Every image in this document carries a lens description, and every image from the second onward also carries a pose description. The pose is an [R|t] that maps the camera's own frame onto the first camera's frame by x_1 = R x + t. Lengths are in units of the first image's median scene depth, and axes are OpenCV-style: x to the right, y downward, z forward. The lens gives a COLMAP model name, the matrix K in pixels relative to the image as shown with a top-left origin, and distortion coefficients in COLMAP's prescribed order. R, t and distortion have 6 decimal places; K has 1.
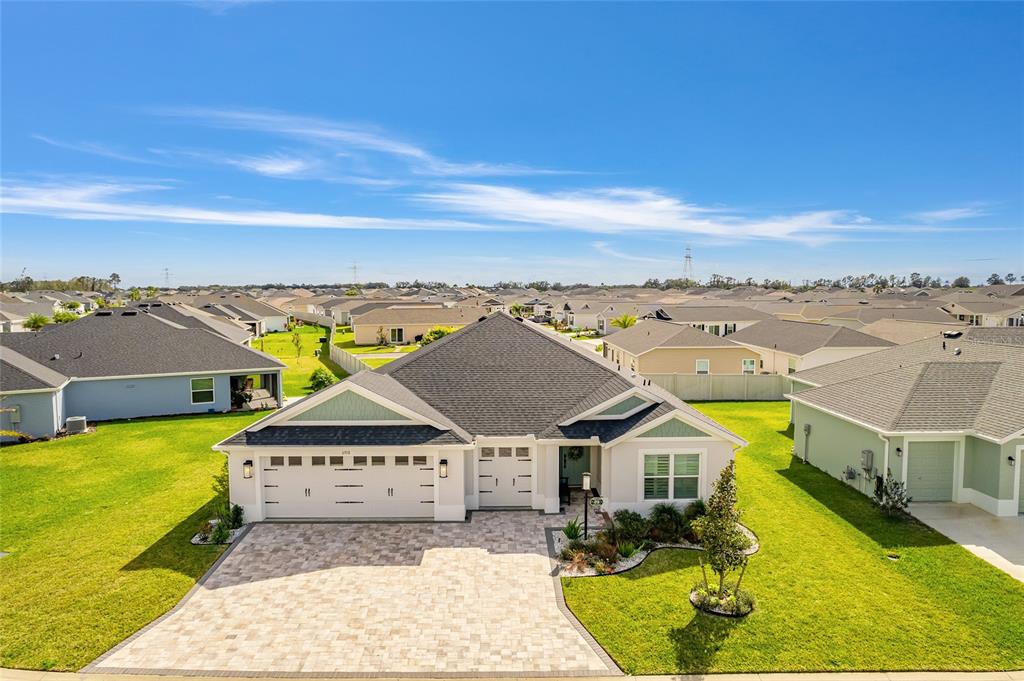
lens RADIAL K [[657.2, 0, 512.0], [0, 657.2, 340.5], [0, 0, 1]] dist [-0.091895, 0.088967]
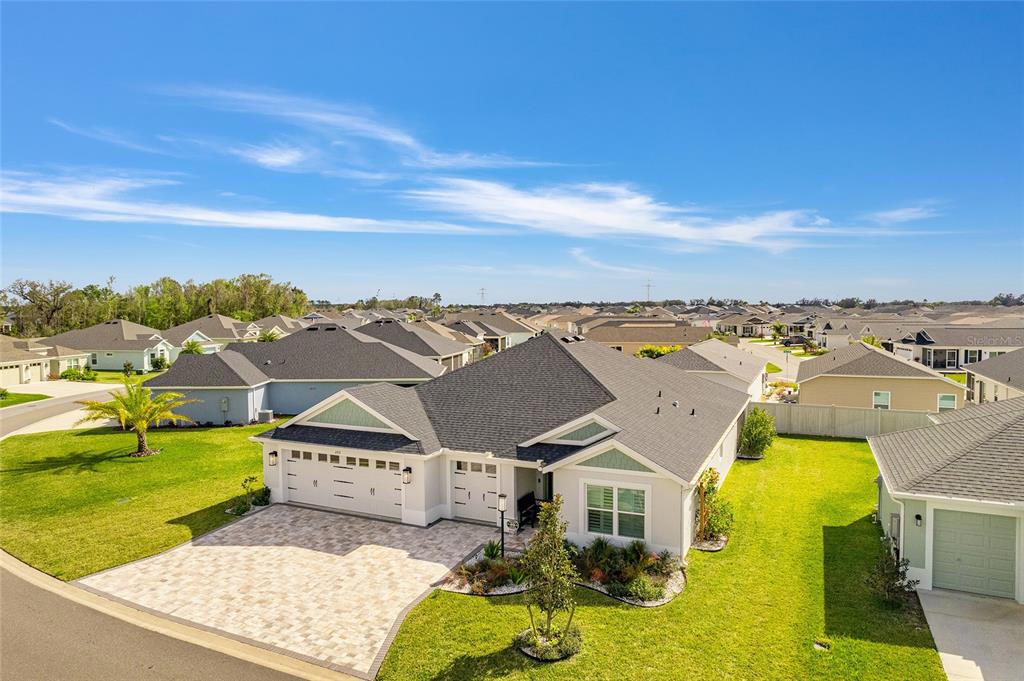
lens RADIAL K [[657.2, 0, 512.0], [0, 657.2, 340.5], [0, 0, 1]] dist [-0.091895, 0.088967]
pose [[0.898609, 0.018683, -0.438353, 0.529643], [-0.030347, 0.999347, -0.019617, -0.013372], [0.437700, 0.030930, 0.898589, 0.089895]]
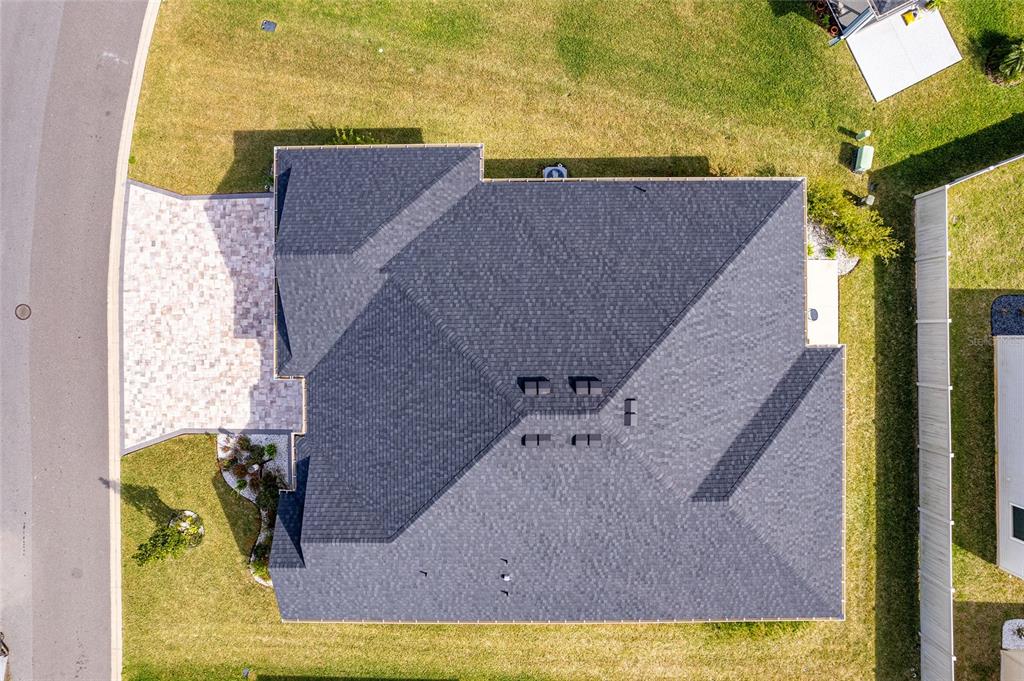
lens RADIAL K [[657.2, 0, 512.0], [0, 657.2, 340.5], [0, 0, 1]] dist [-0.091895, 0.088967]
pose [[-0.014473, 0.999881, 0.005418, -0.134012], [-0.068087, -0.006391, 0.997659, -0.984632], [0.997574, 0.014071, 0.068171, 1.320736]]
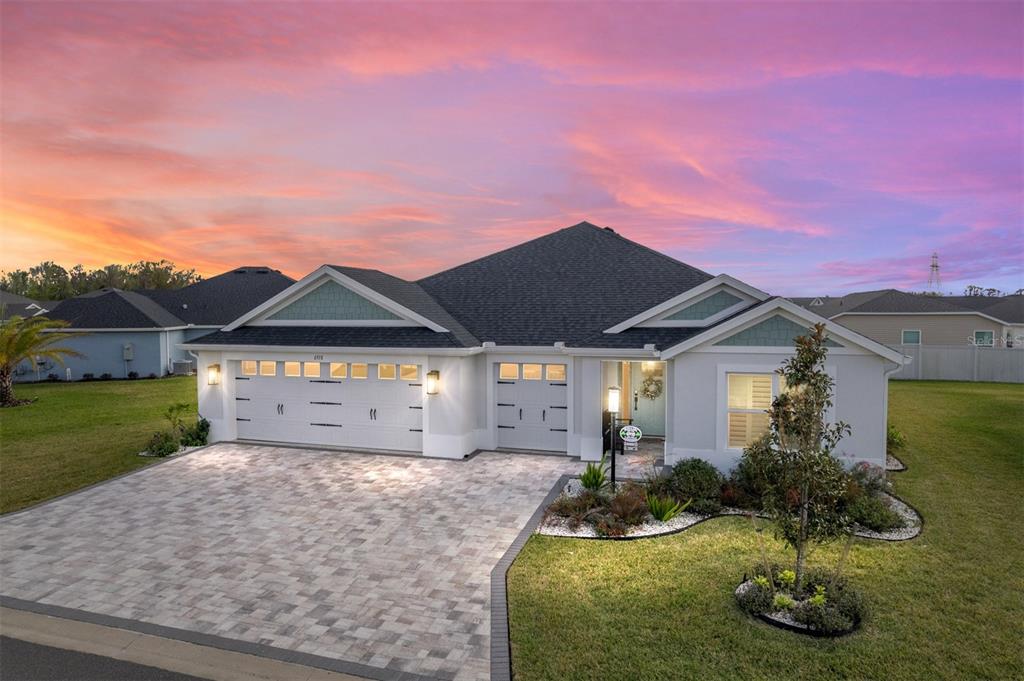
lens RADIAL K [[657.2, 0, 512.0], [0, 657.2, 340.5], [0, 0, 1]] dist [-0.091895, 0.088967]
pose [[0.948481, 0.015923, -0.316433, 0.207140], [-0.024615, 0.999421, -0.023491, 0.165554], [0.315876, 0.030070, 0.948324, 0.342162]]
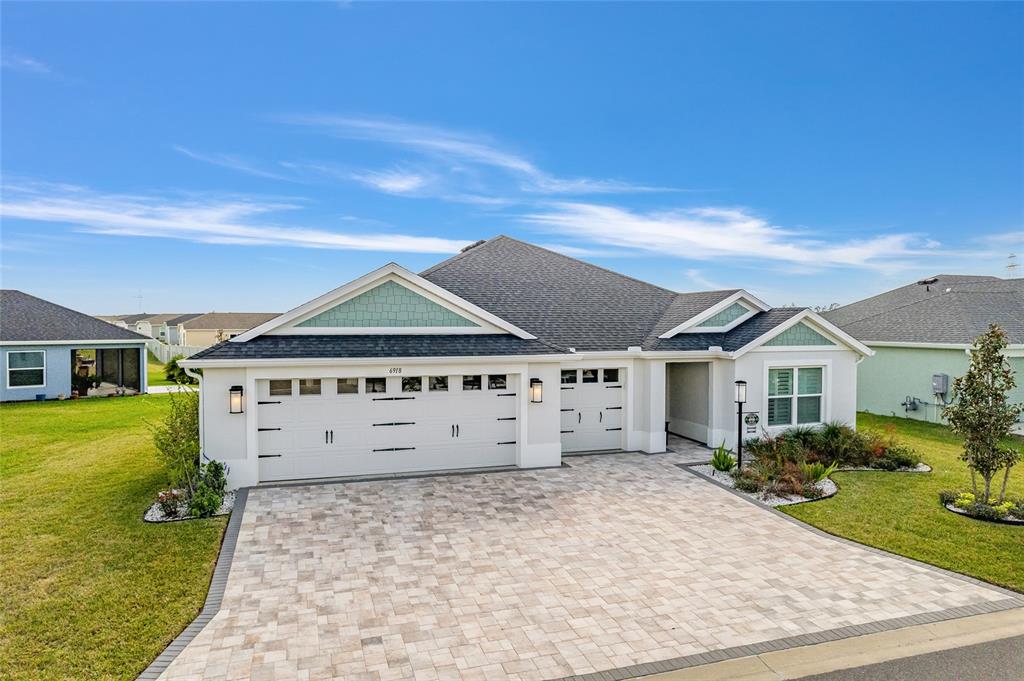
lens RADIAL K [[657.2, 0, 512.0], [0, 657.2, 340.5], [0, 0, 1]] dist [-0.091895, 0.088967]
pose [[0.957004, -0.002761, 0.290062, -0.335626], [0.018801, 0.998443, -0.052527, 0.179996], [-0.289465, 0.055722, 0.955565, 0.333751]]
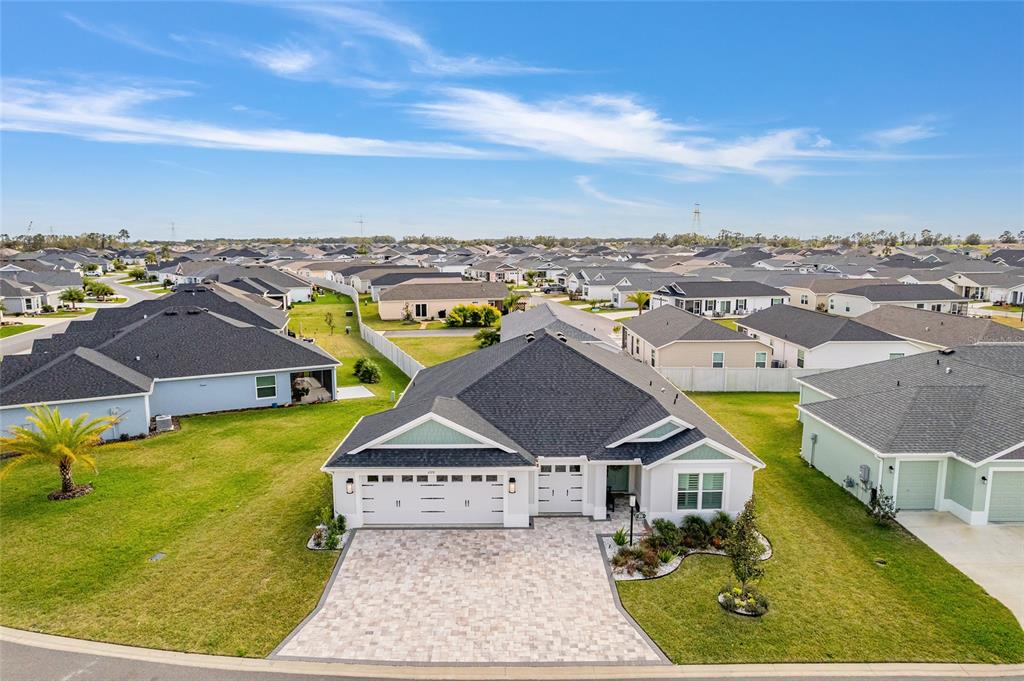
lens RADIAL K [[657.2, 0, 512.0], [0, 657.2, 340.5], [0, 0, 1]] dist [-0.091895, 0.088967]
pose [[0.999964, 0.002517, -0.008108, -0.096763], [-0.001918, 0.997324, 0.073088, -0.160480], [0.008270, -0.073070, 0.997293, -0.186179]]
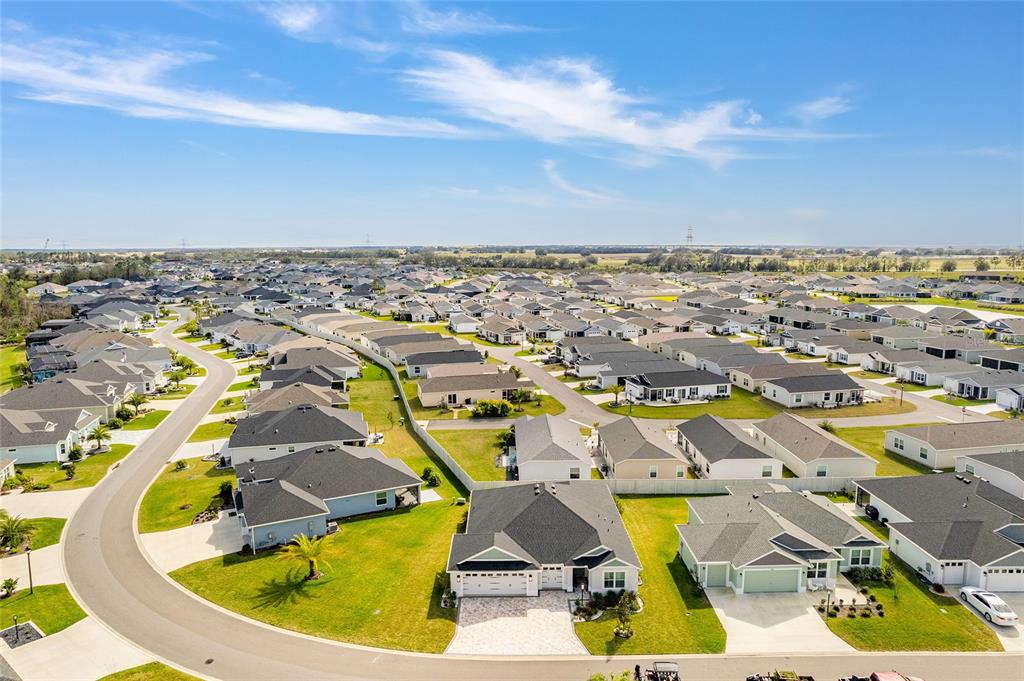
lens RADIAL K [[657.2, 0, 512.0], [0, 657.2, 340.5], [0, 0, 1]] dist [-0.091895, 0.088967]
pose [[0.999966, 0.000669, -0.008255, -0.161312], [-0.000110, 0.997714, 0.067574, -0.983409], [0.008282, -0.067571, 0.997680, -1.652912]]
